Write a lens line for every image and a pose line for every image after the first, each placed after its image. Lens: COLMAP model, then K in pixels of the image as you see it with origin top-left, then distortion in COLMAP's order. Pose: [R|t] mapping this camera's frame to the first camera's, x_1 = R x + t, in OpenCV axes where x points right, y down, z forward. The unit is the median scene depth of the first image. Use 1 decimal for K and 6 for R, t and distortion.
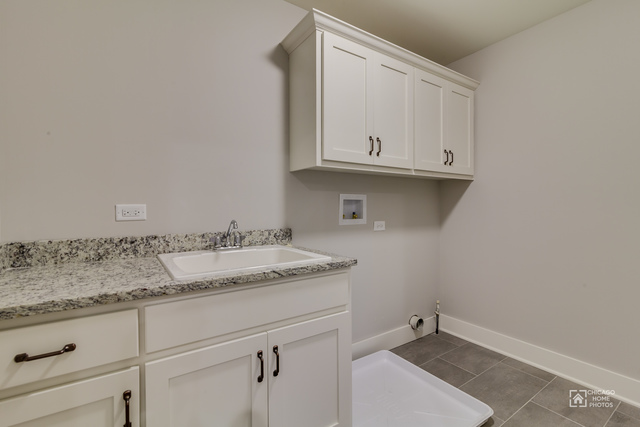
lens RADIAL K [[295.0, 0, 320.0], [0, 295.0, 213.5], [0, 0, 1]] dist [0.000048, -0.000976]
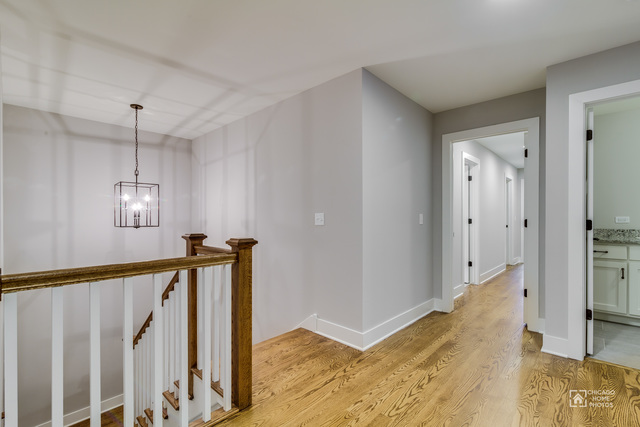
lens RADIAL K [[295.0, 0, 320.0], [0, 295.0, 213.5], [0, 0, 1]] dist [0.000048, -0.000976]
pose [[0.234925, -0.002591, -0.972010, 1.328448], [-0.022859, 0.999705, -0.008190, 0.023843], [0.971745, 0.024143, 0.234796, -2.321337]]
